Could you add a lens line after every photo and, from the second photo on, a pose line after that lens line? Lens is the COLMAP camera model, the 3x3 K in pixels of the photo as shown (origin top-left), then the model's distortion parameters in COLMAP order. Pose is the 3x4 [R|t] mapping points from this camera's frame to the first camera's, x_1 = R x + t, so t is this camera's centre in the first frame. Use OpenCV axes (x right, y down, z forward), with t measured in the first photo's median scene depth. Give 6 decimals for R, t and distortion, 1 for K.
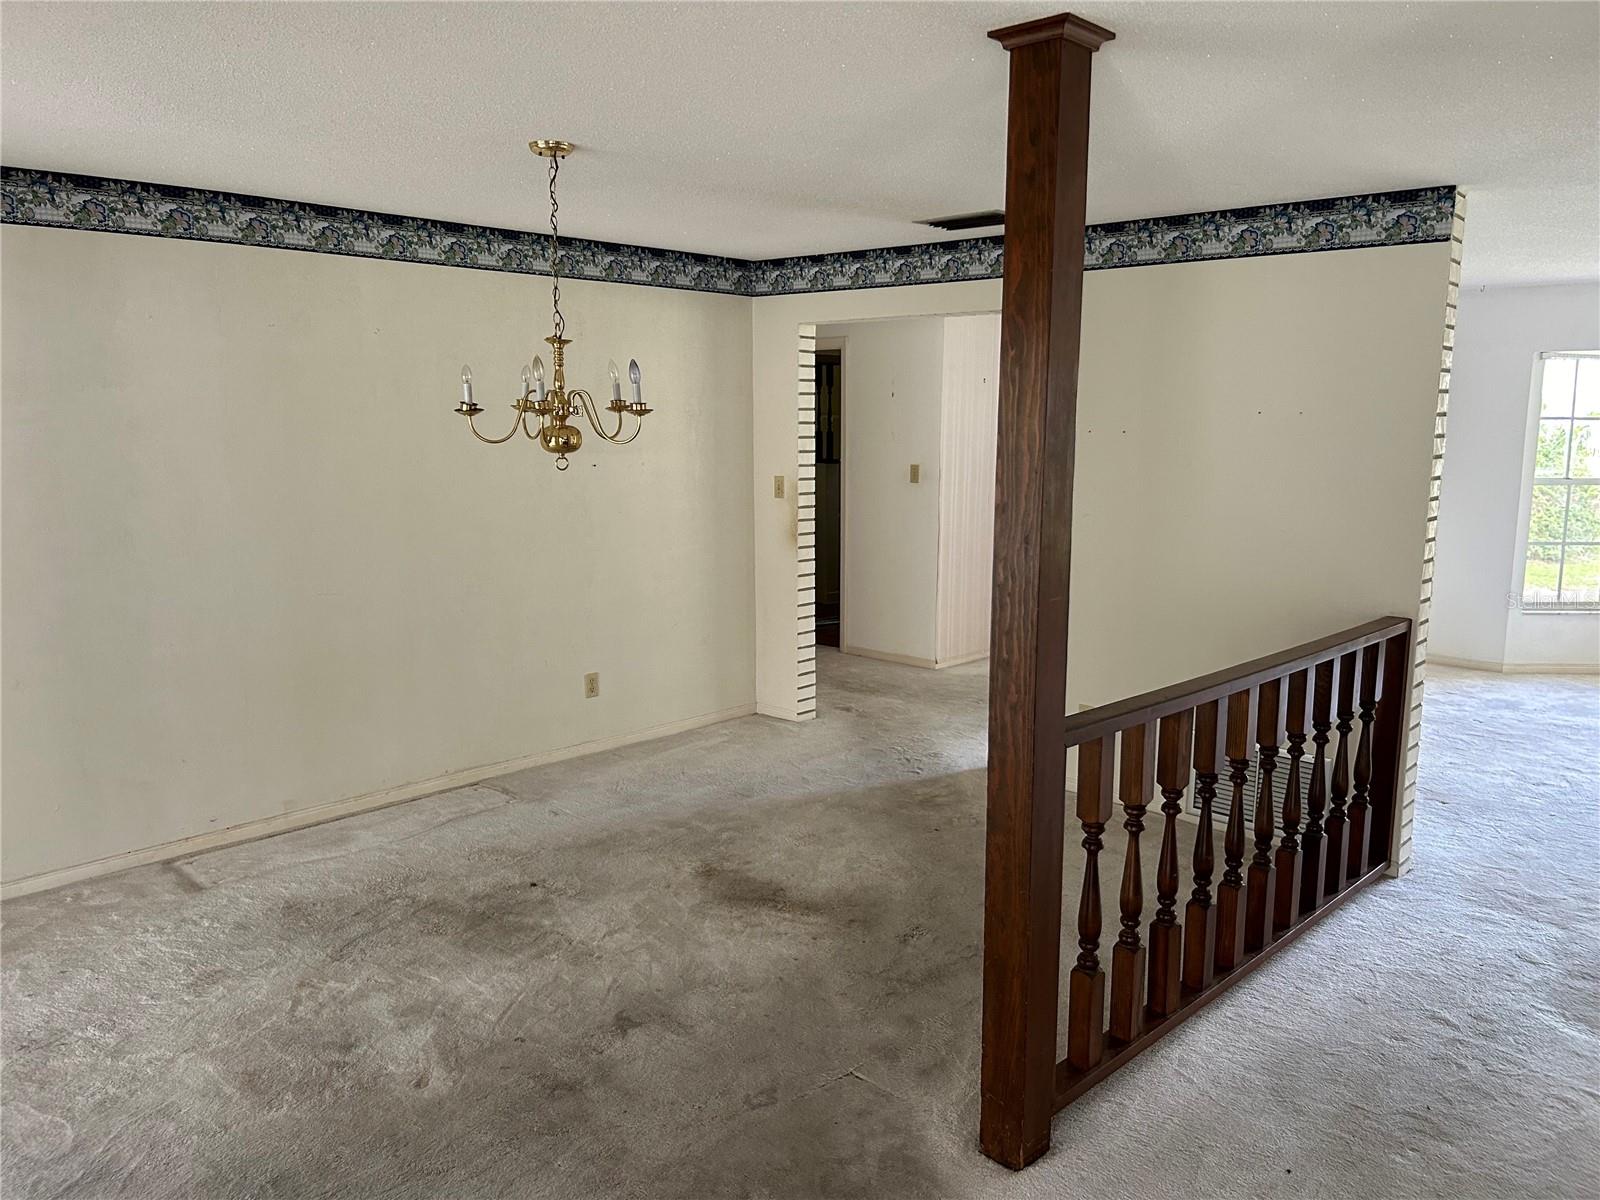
lens RADIAL K [[1216.0, 0, 805.7], [0, 1216.0, 609.1], [0, 0, 1]] dist [0.039213, -0.054131]
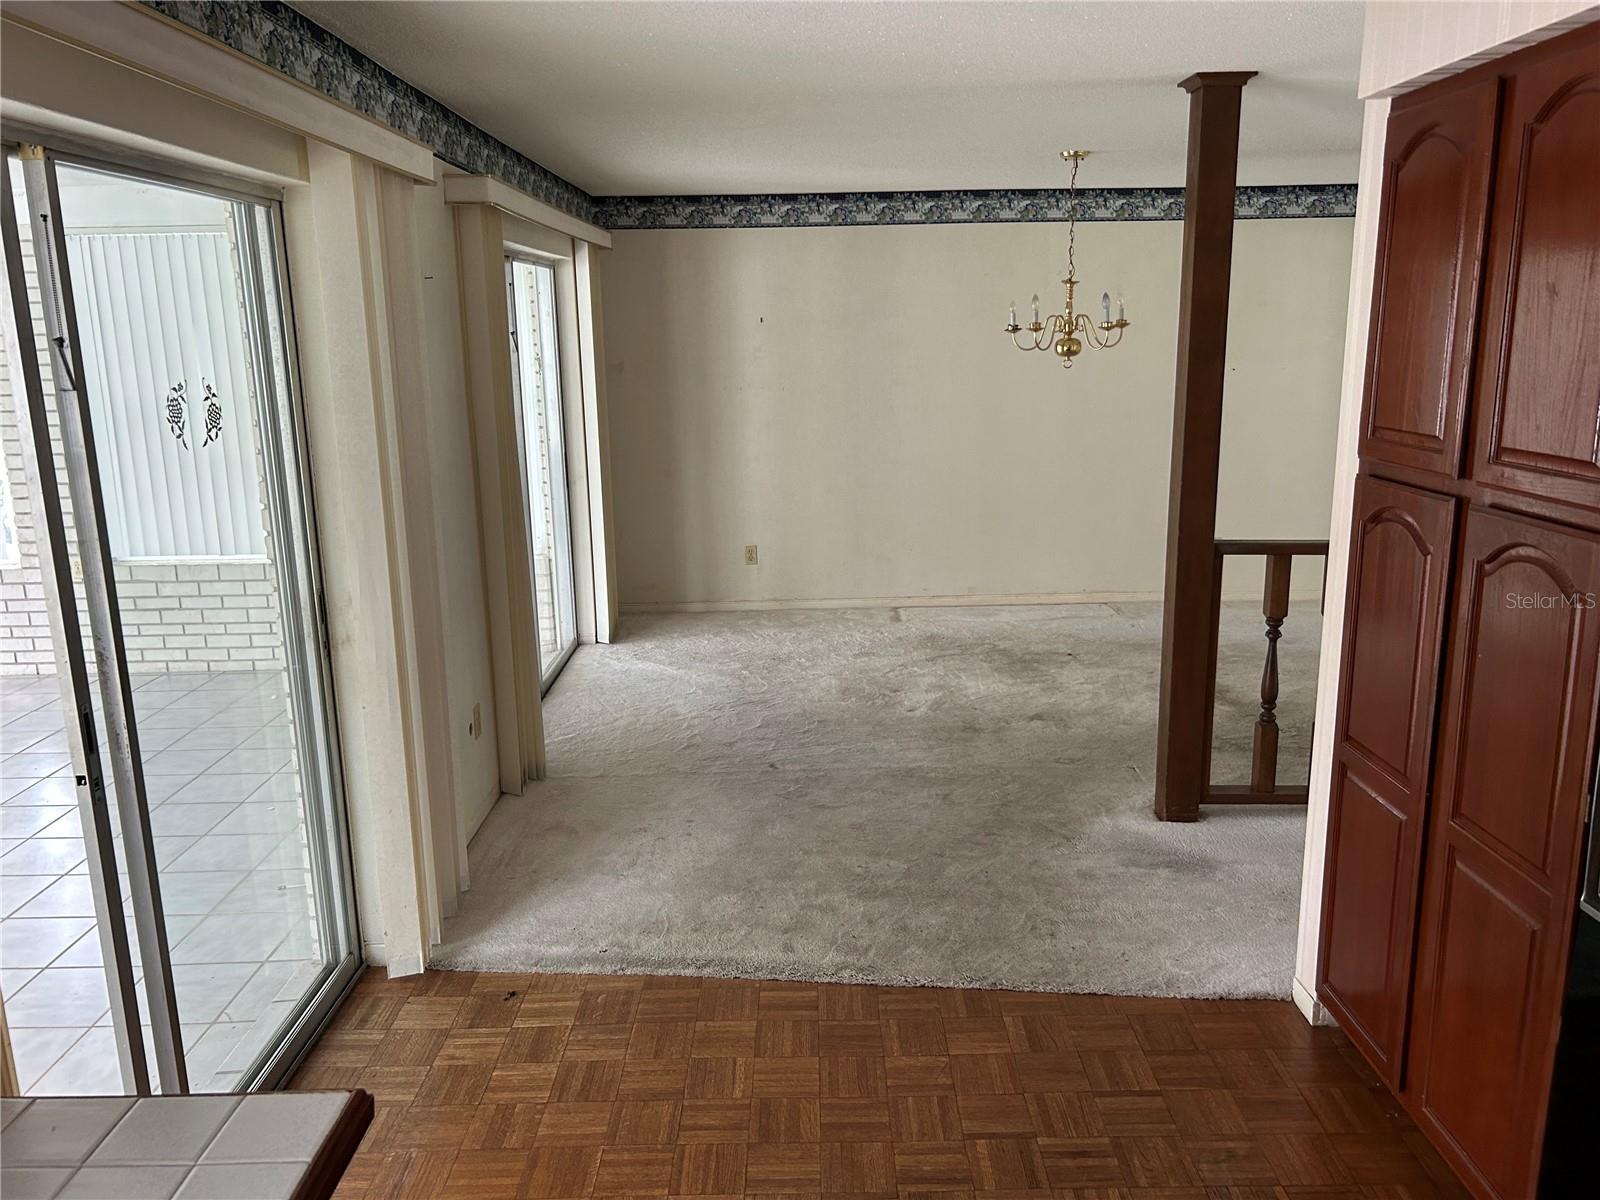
lens RADIAL K [[1231.8, 0, 793.9], [0, 1231.8, 629.2], [0, 0, 1]] dist [0.072297, -0.131826]
pose [[0.682668, 0.155767, -0.713934, 0.742749], [-0.100493, 0.987746, 0.119415, 0.060463], [0.723786, -0.009775, 0.689955, -0.334582]]
